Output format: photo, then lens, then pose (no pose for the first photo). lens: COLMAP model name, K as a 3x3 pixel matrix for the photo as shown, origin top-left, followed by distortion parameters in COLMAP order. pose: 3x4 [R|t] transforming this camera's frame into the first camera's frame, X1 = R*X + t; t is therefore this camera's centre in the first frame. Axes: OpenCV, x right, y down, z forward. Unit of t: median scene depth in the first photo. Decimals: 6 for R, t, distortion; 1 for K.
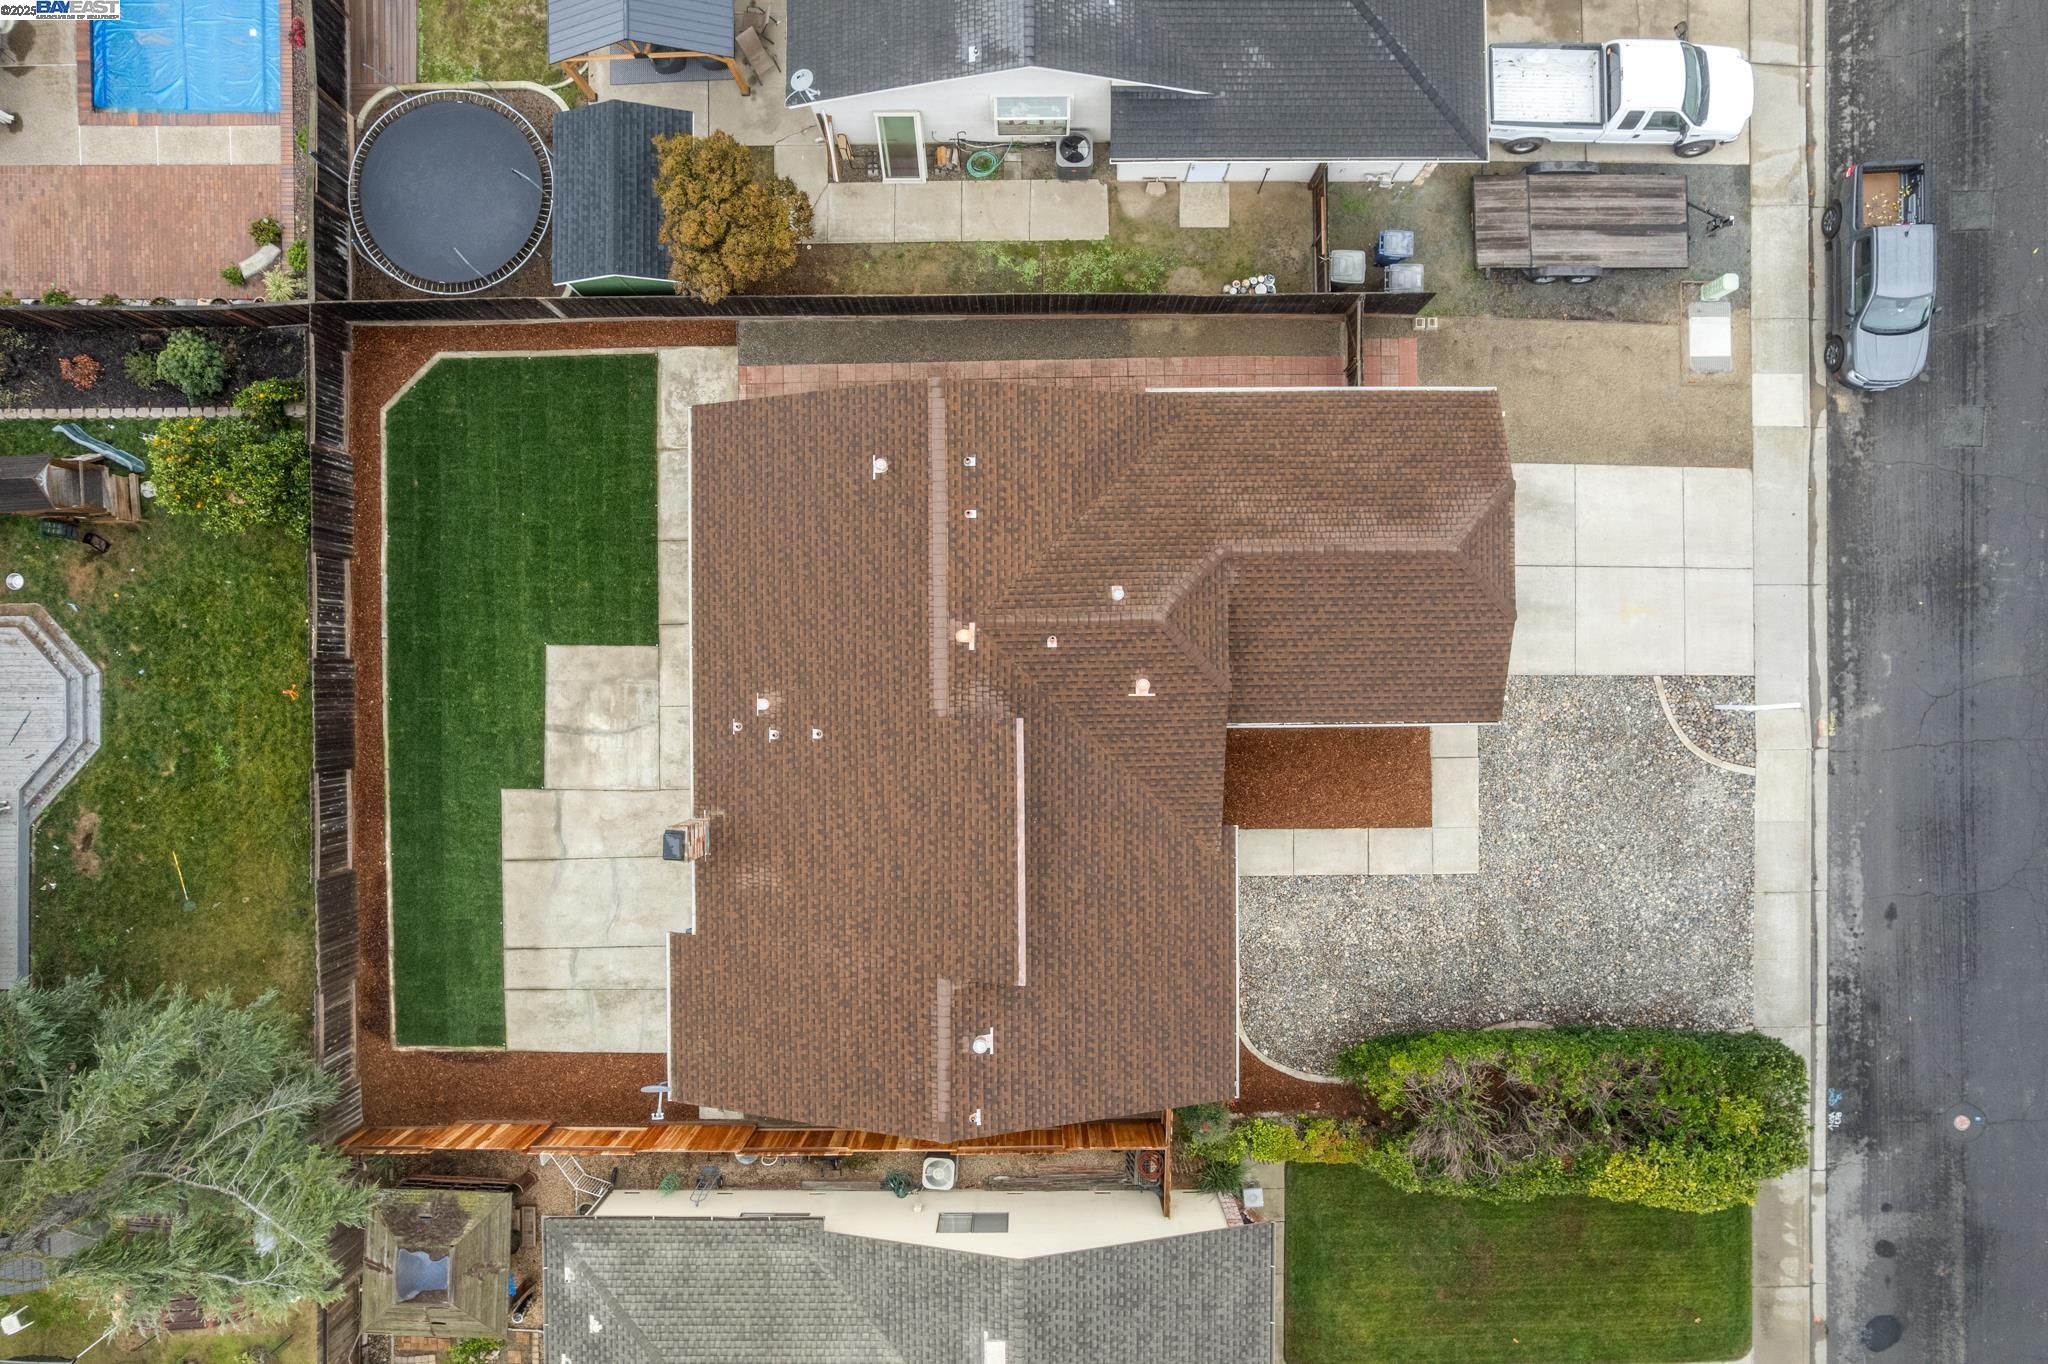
lens RADIAL K [[1318.3, 0, 1029.3], [0, 1318.3, 671.9], [0, 0, 1]] dist [-0.083177, 0.059332]
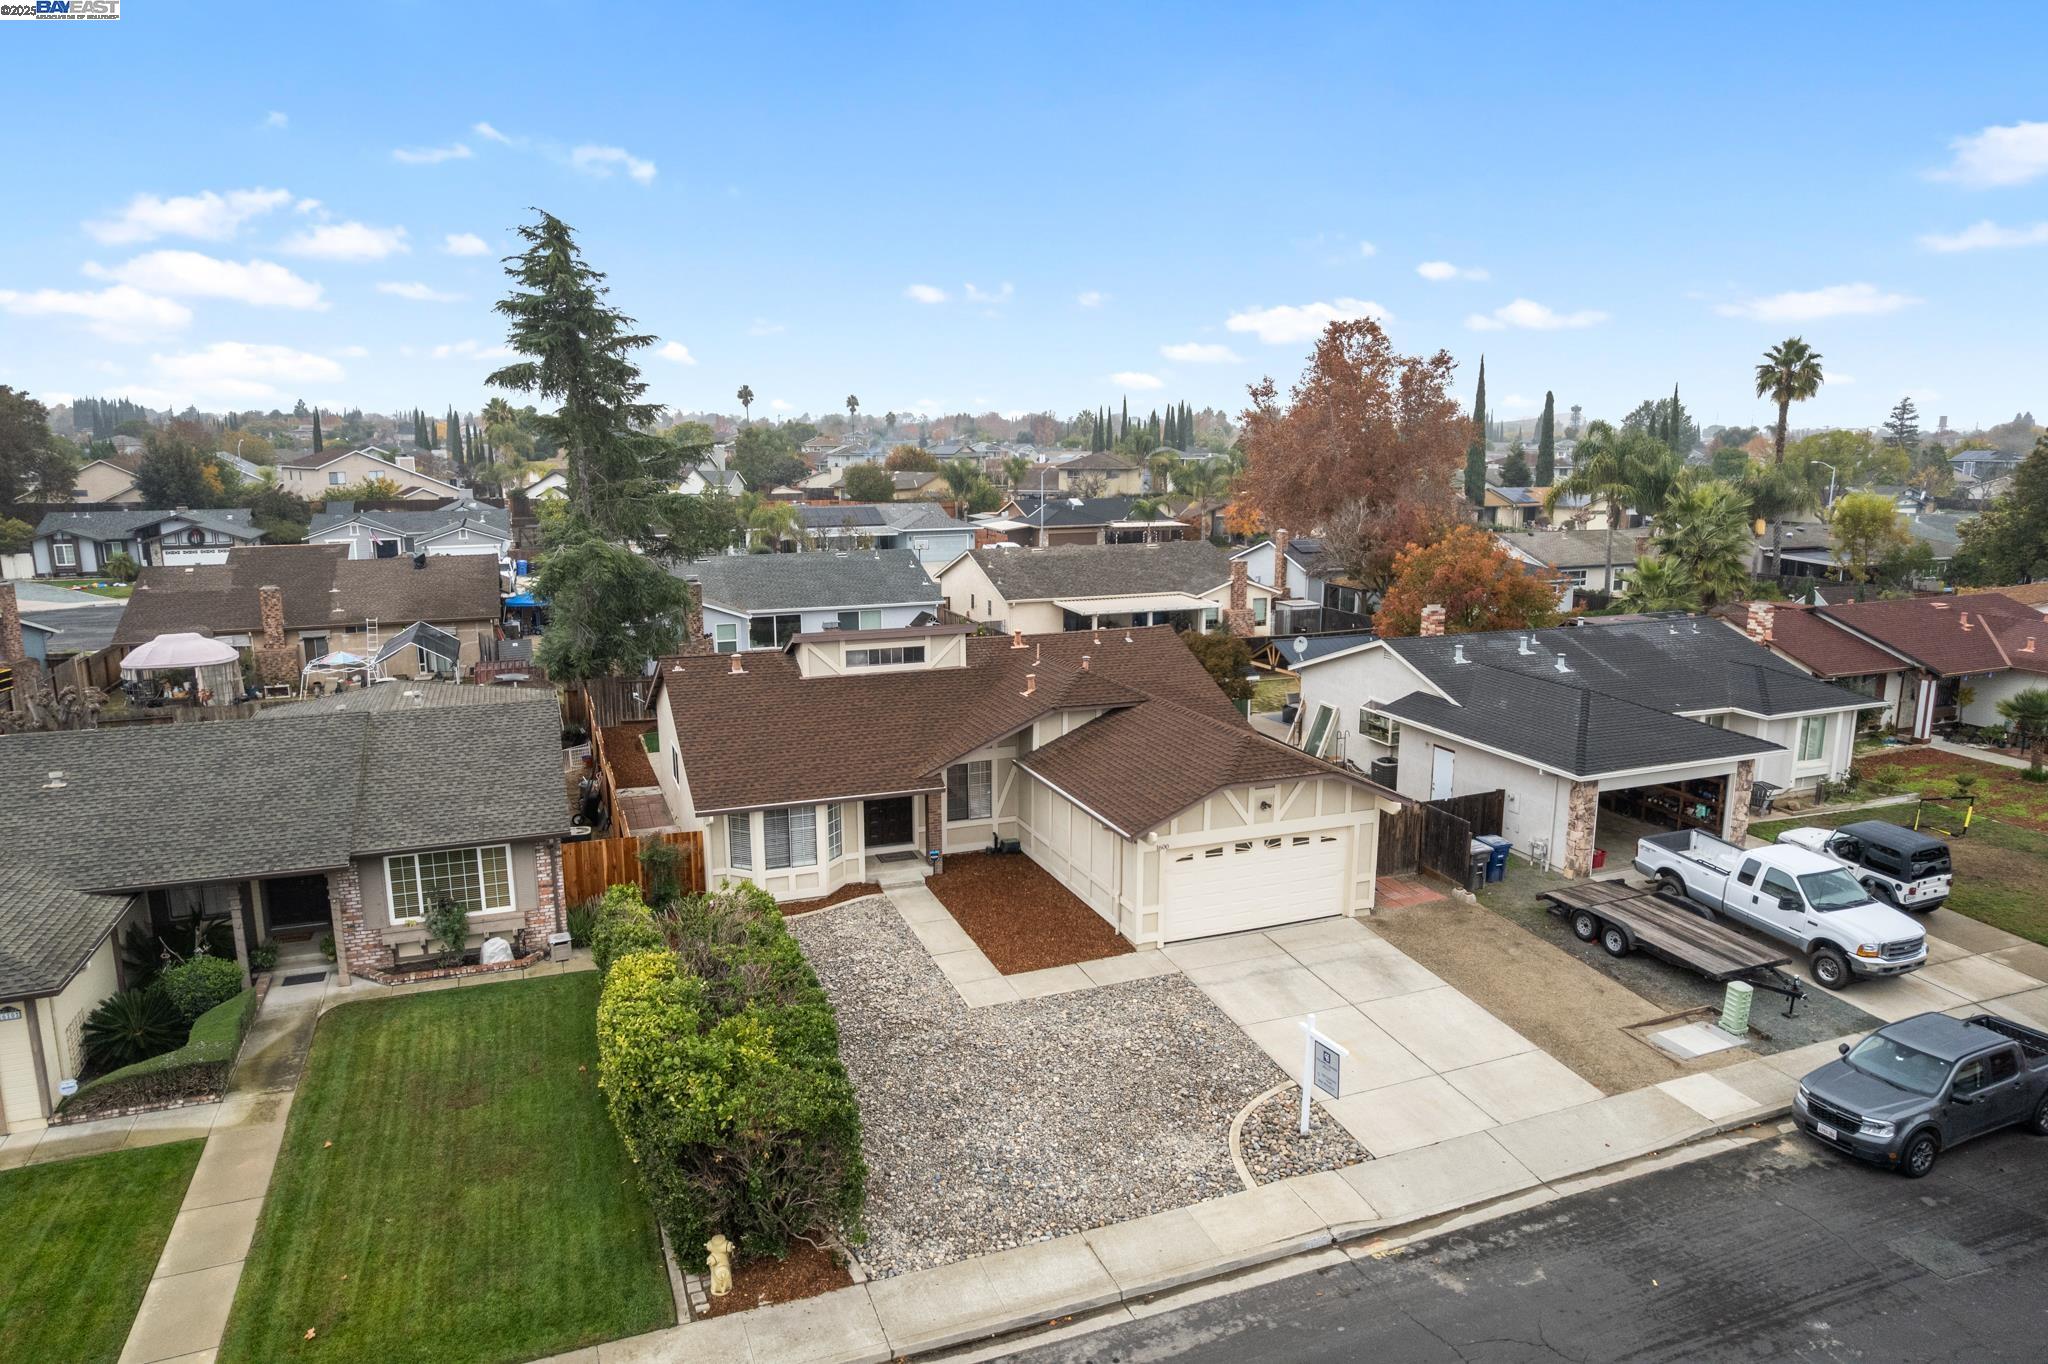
lens RADIAL K [[1318.3, 0, 1029.3], [0, 1318.3, 671.9], [0, 0, 1]] dist [-0.083177, 0.059332]
pose [[0.358467, 0.185764, -0.914873, 1.081750], [-0.933522, 0.064806, -0.352615, 0.399232], [-0.006214, 0.980455, 0.196645, 0.626055]]
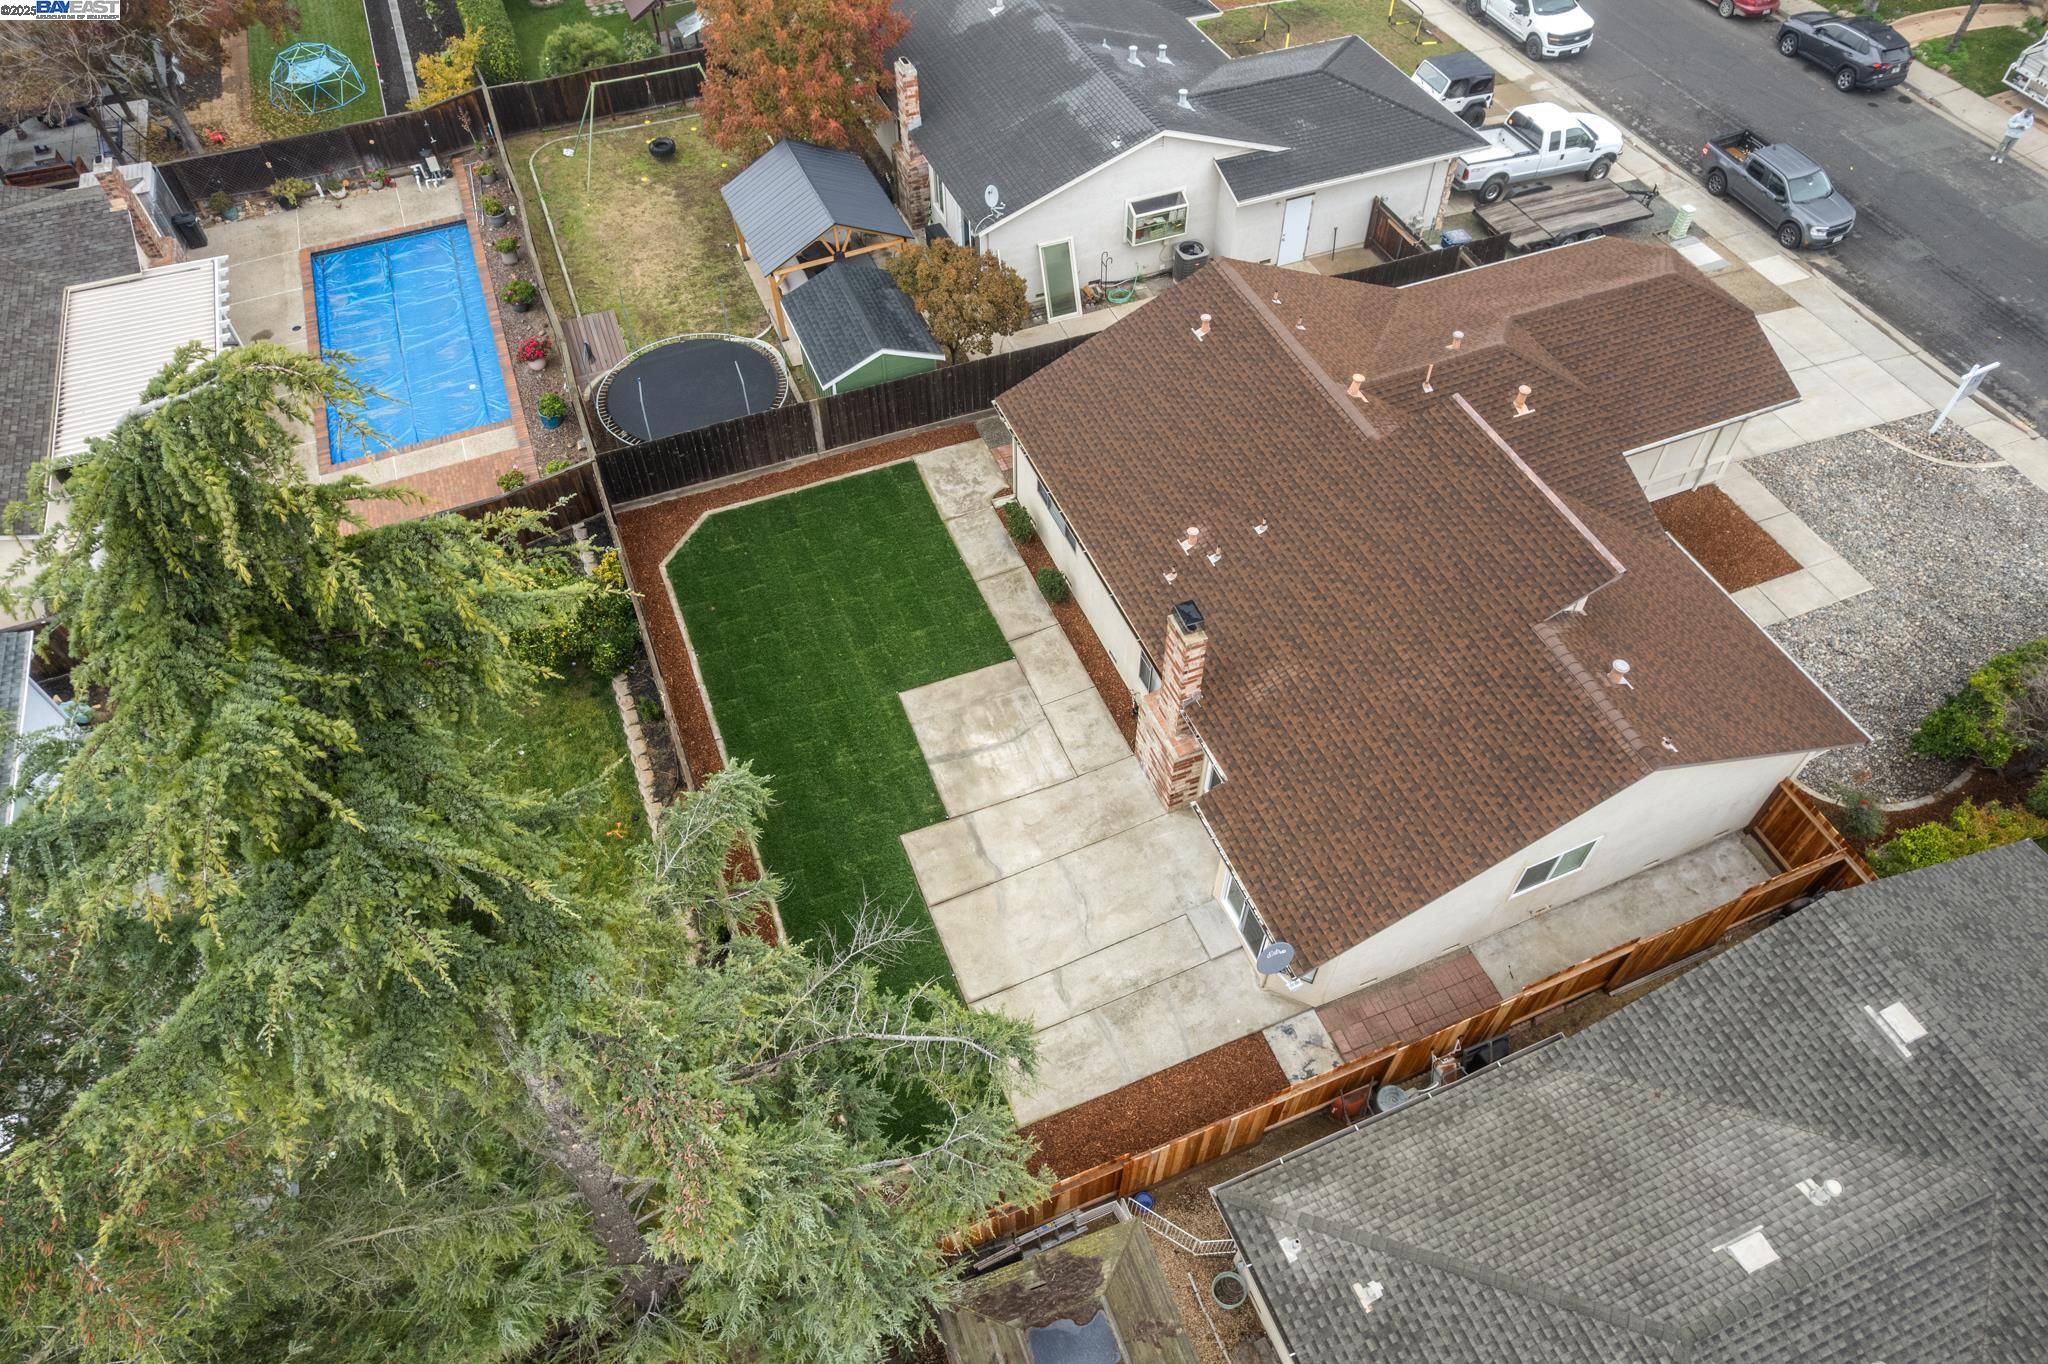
lens RADIAL K [[1303.6, 0, 1019.5], [0, 1303.6, 681.0], [0, 0, 1]] dist [-0.022637, 0.000220]
pose [[0.930162, -0.285536, 0.230799, -0.499251], [0.367145, 0.726501, -0.580863, 0.532401], [-0.001819, 0.625033, 0.780596, 0.284409]]
